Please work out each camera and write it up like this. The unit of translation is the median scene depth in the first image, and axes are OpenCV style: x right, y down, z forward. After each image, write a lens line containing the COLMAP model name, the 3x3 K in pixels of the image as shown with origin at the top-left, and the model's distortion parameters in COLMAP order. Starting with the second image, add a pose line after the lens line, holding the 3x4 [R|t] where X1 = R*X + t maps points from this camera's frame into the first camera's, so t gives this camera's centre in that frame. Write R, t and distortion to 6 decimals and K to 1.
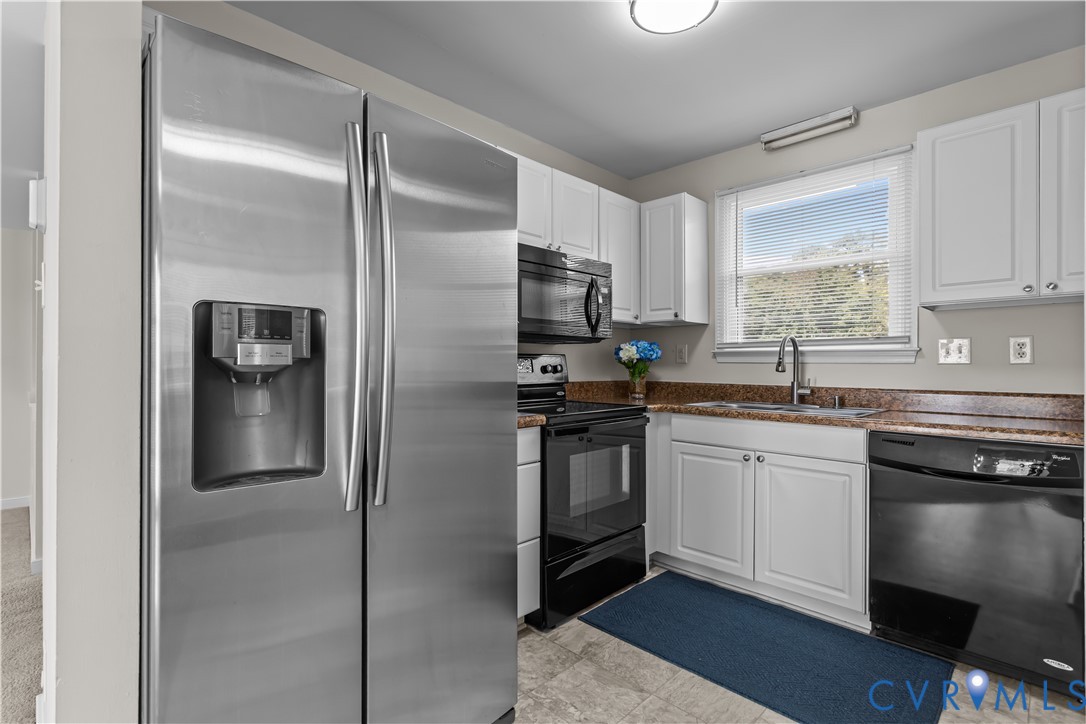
lens RADIAL K [[514.2, 0, 539.3], [0, 514.2, 363.4], [0, 0, 1]] dist [0.002227, 0.001872]
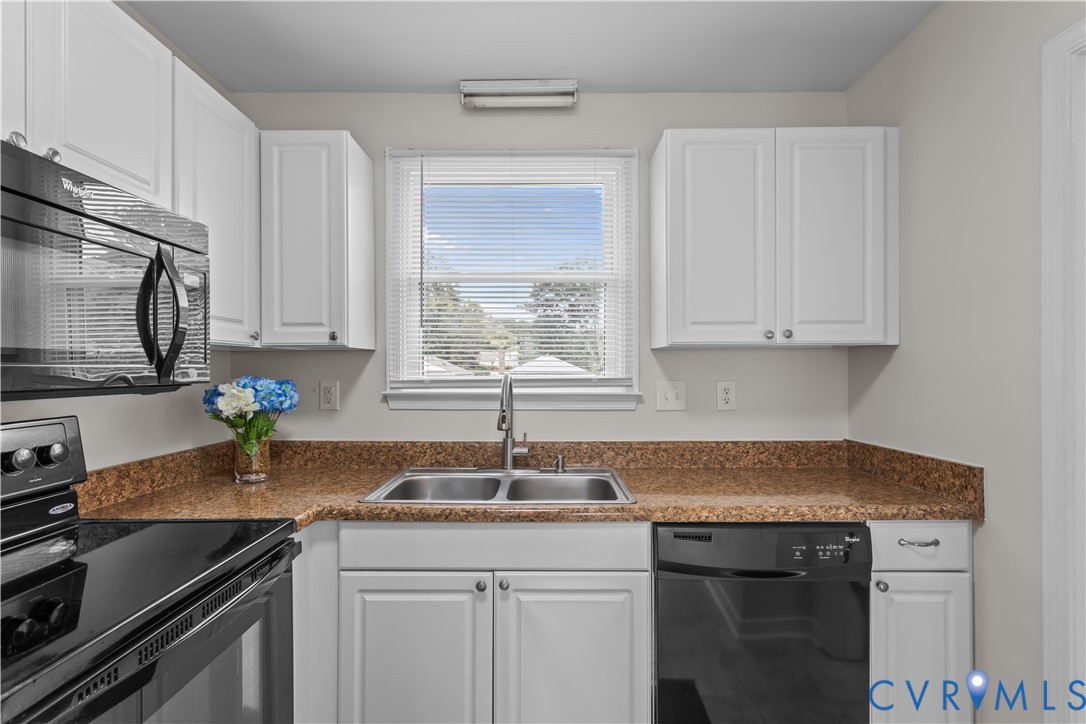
lens RADIAL K [[514.2, 0, 542.4], [0, 514.2, 365.4], [0, 0, 1]] dist [0.002227, 0.001872]
pose [[0.710842, 0.000472, 0.703352, 0.026639], [0.002758, 0.999990, -0.003457, -0.065152], [-0.703347, 0.004397, 0.710833, 0.468587]]
